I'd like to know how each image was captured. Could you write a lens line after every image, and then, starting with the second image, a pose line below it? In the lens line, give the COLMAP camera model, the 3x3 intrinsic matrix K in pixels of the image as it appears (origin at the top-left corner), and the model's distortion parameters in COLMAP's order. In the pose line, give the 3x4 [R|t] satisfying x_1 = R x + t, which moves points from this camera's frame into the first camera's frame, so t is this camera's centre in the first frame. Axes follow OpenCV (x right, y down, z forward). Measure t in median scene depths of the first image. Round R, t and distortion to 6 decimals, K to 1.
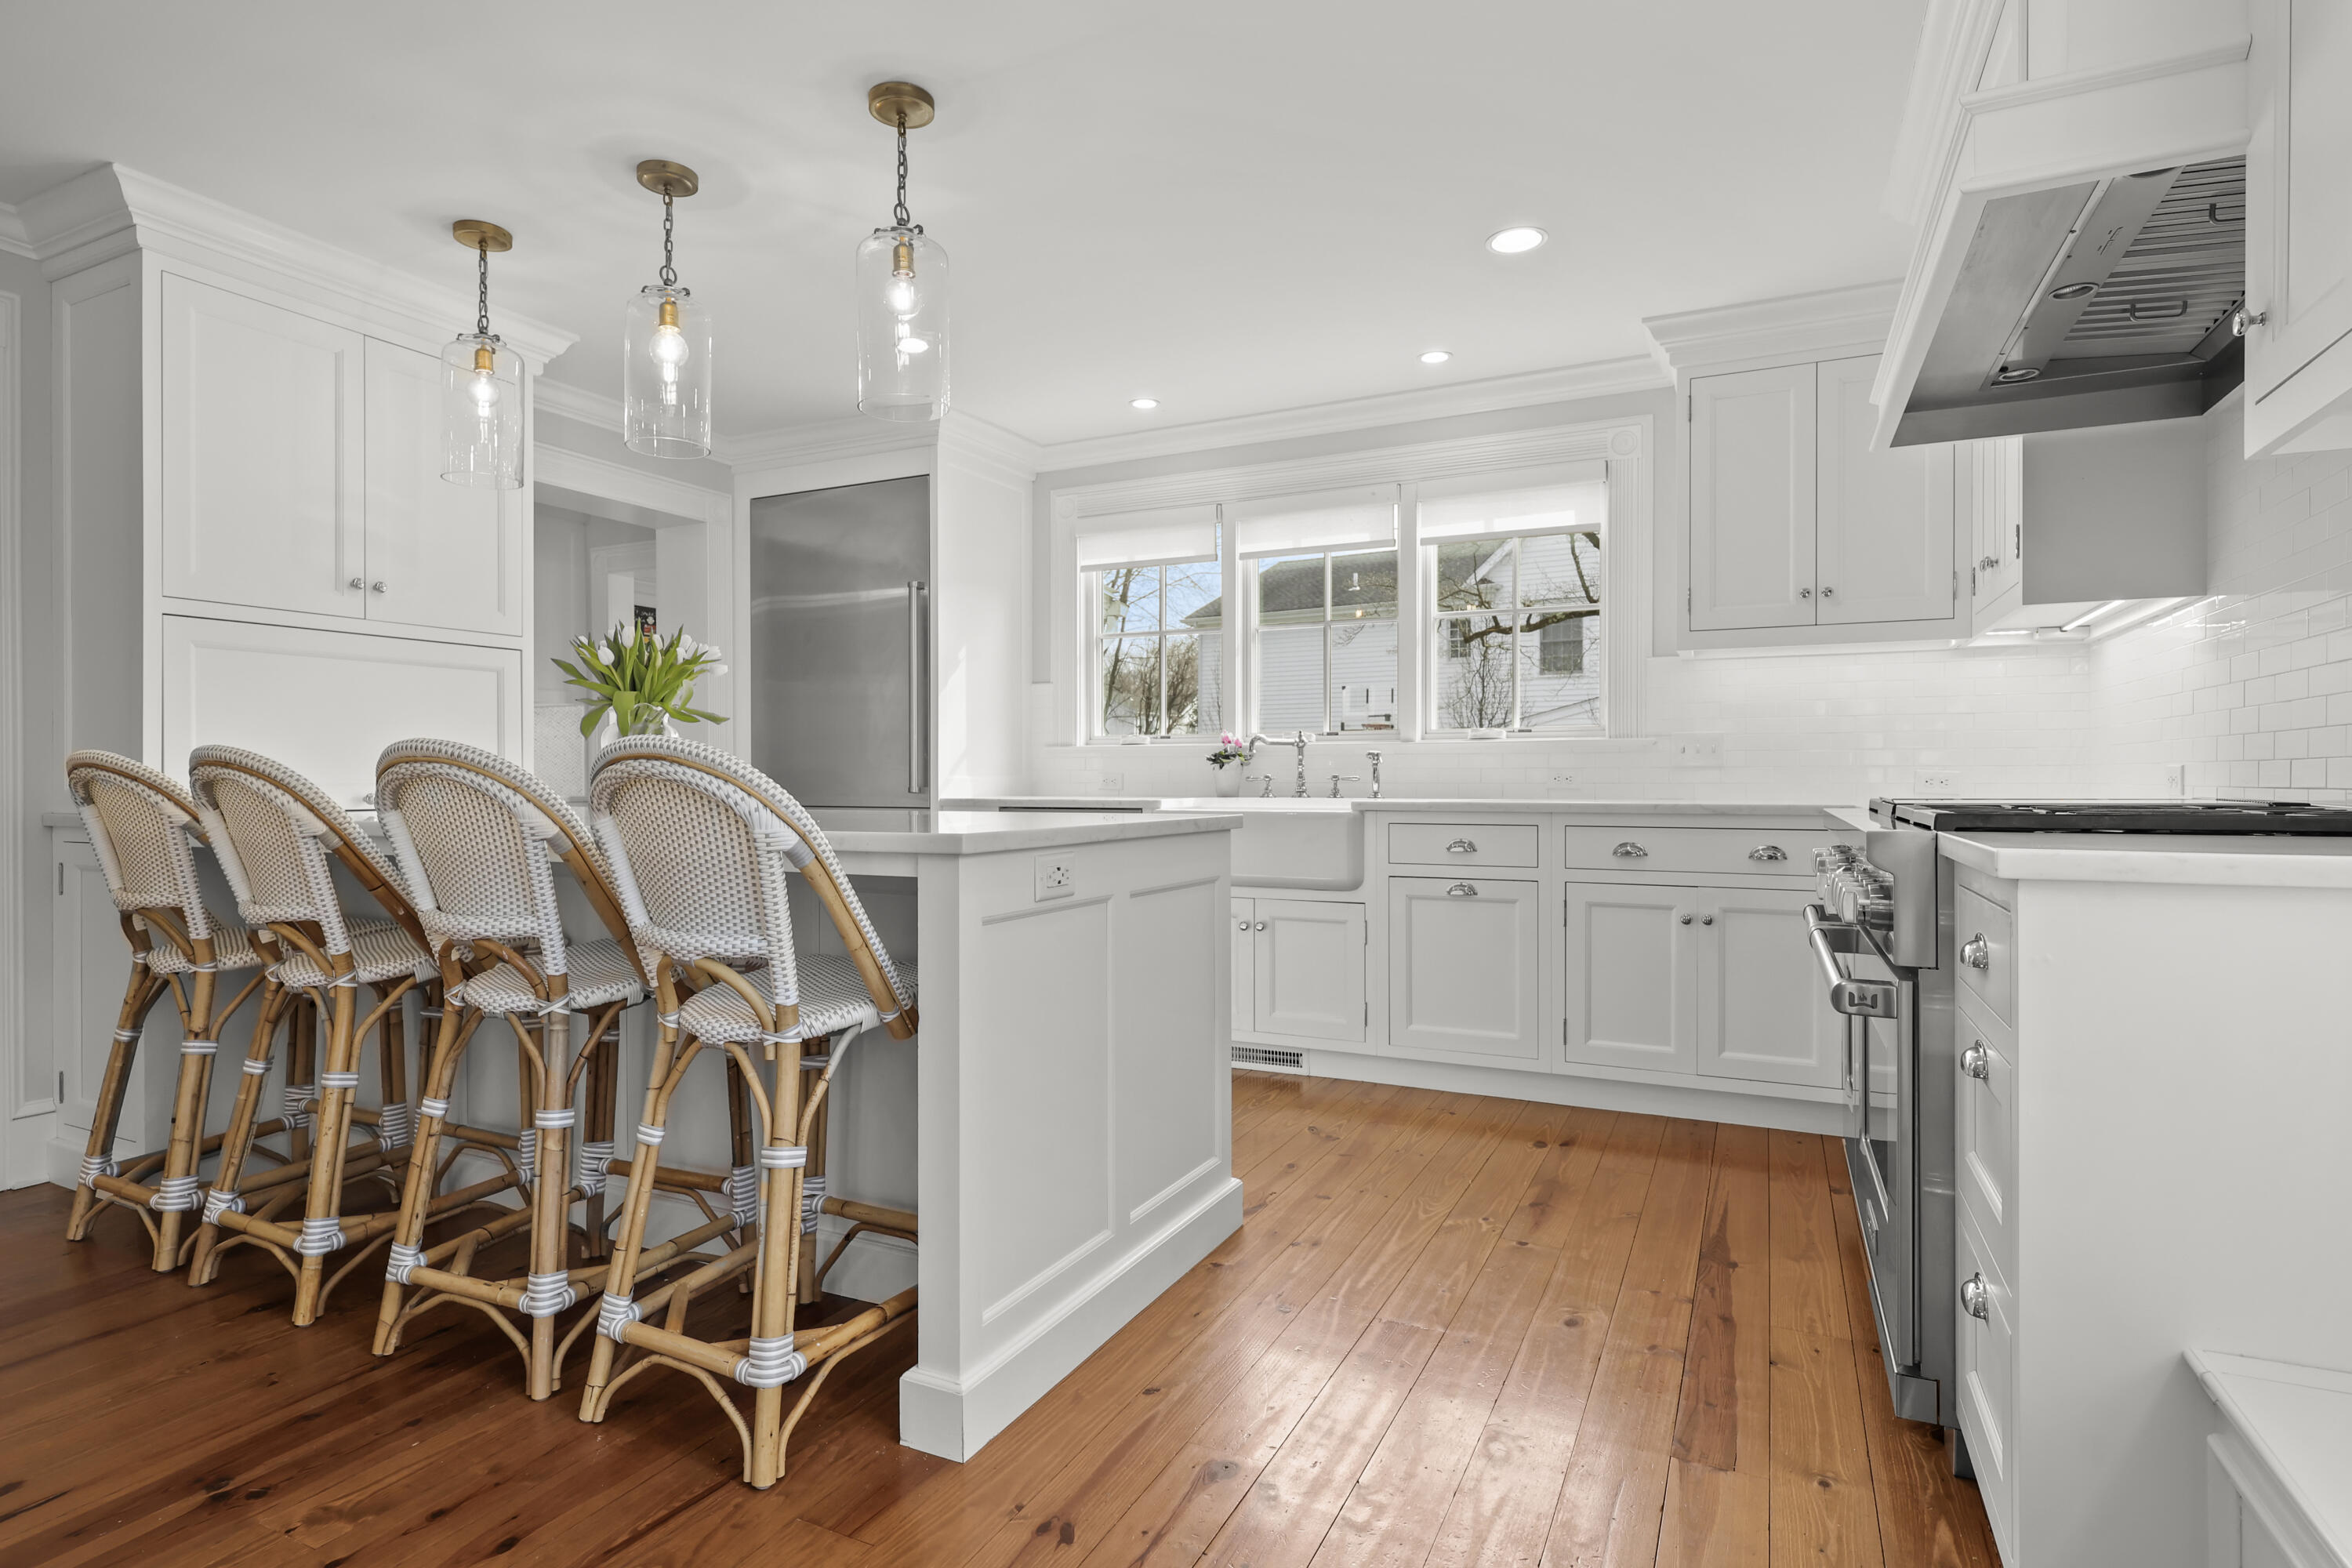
lens RADIAL K [[1225.7, 0, 1173.8], [0, 1225.7, 775.4], [0, 0, 1]] dist [0.000388, 0.000057]
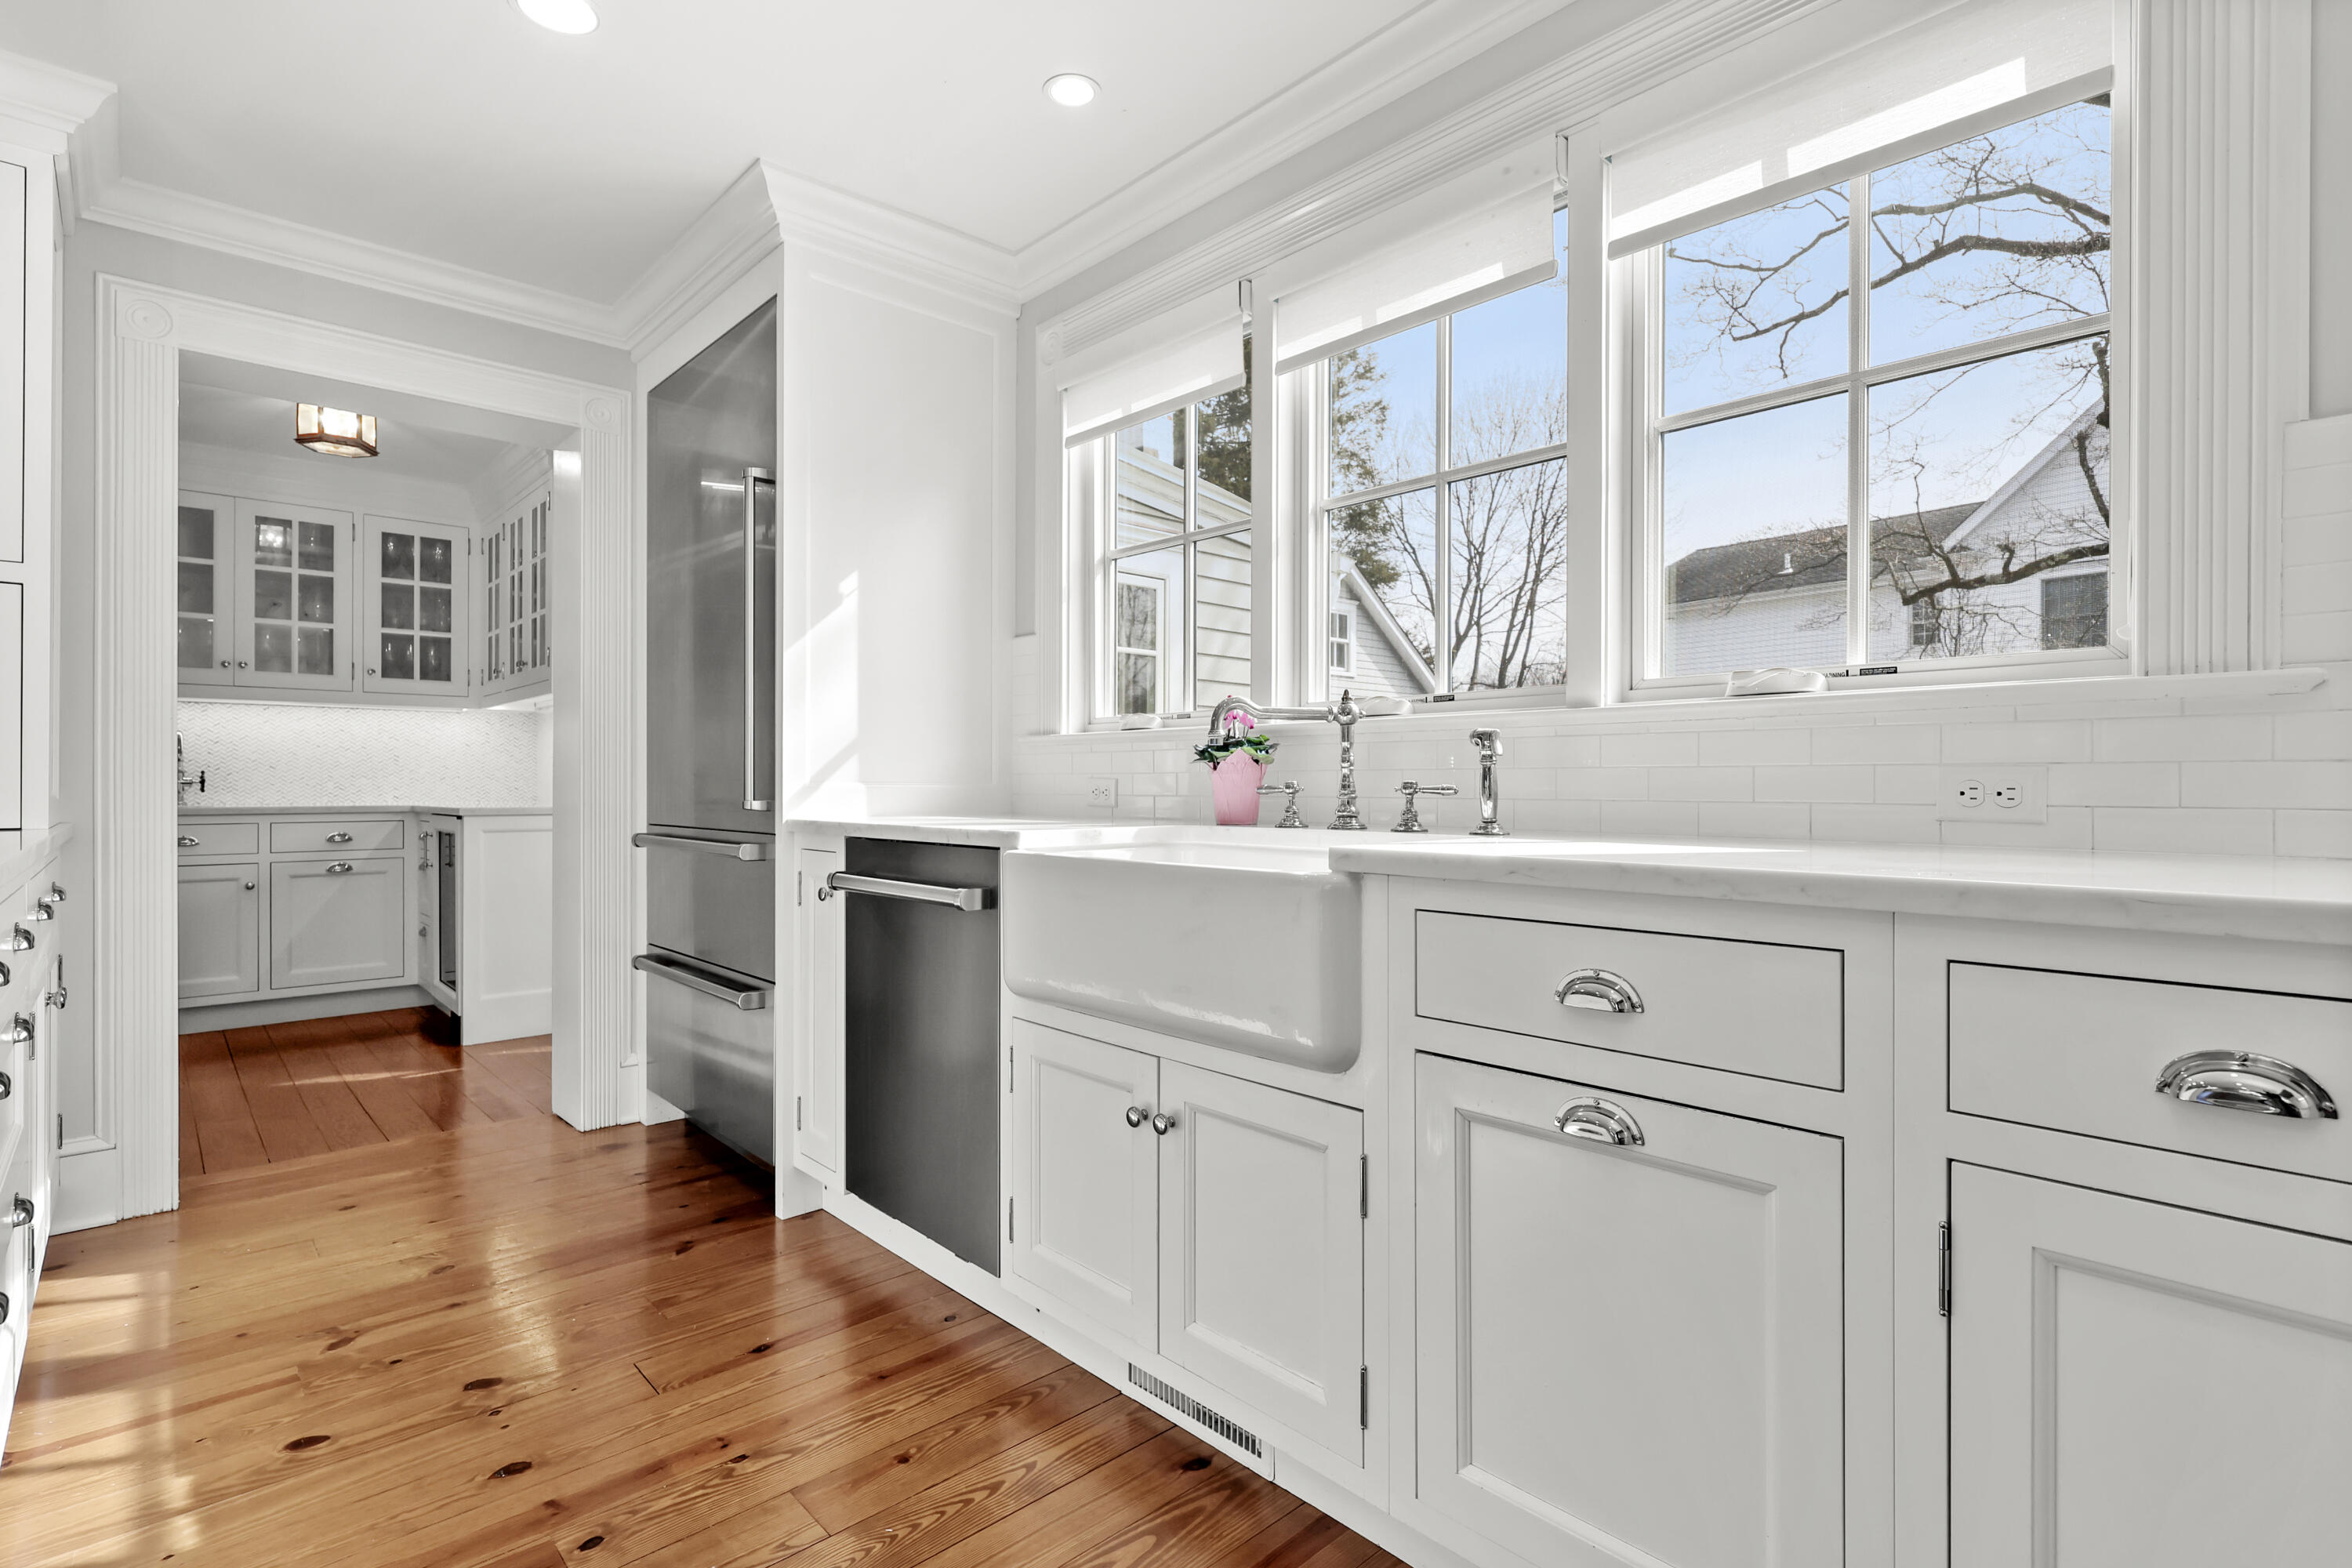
lens RADIAL K [[1129.1, 0, 1176.0], [0, 1129.1, 784.0], [0, 0, 1]] dist [-0.004107, -0.001125]
pose [[0.931349, 0.002433, -0.364120, 0.201482], [-0.003377, 0.999992, -0.001956, 0.001400], [0.364113, 0.003051, 0.931350, 0.563605]]
